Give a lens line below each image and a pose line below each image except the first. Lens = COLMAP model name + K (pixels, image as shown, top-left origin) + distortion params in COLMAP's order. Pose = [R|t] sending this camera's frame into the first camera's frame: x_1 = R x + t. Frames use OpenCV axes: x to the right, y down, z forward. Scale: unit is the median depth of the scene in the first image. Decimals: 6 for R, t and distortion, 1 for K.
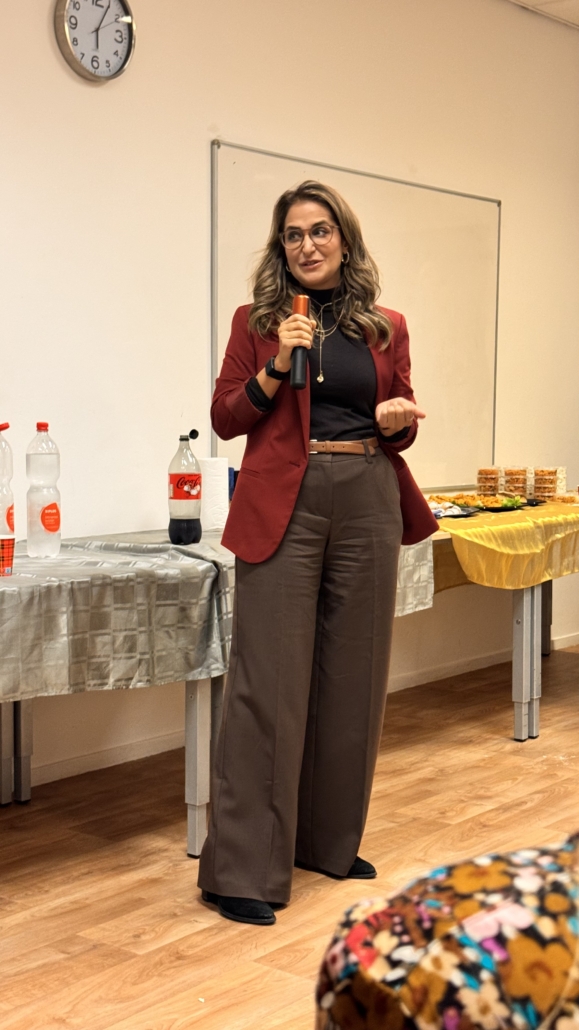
lens RADIAL K [[1509.8, 0, 291.7], [0, 1509.8, 523.2], [0, 0, 1]] dist [0.128146, 0.000000]
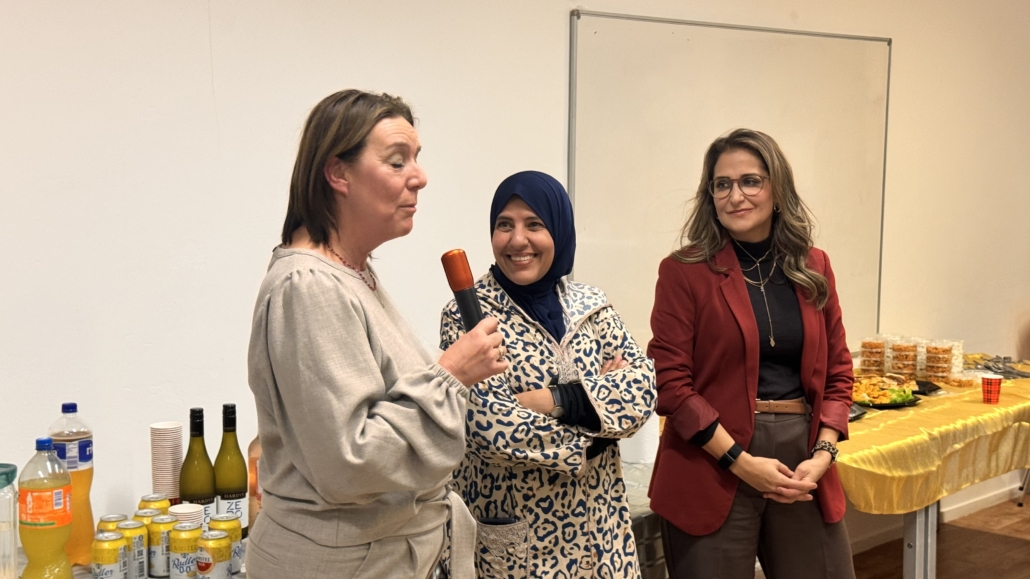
lens RADIAL K [[1528.9, 0, 508.4], [0, 1528.9, 287.3], [0, 0, 1]] dist [0.117193, 0.000000]
pose [[0.995676, 0.011412, -0.092190, -0.003167], [-0.008850, 0.999564, 0.028152, -0.106701], [0.092472, -0.027215, 0.995343, 0.076454]]
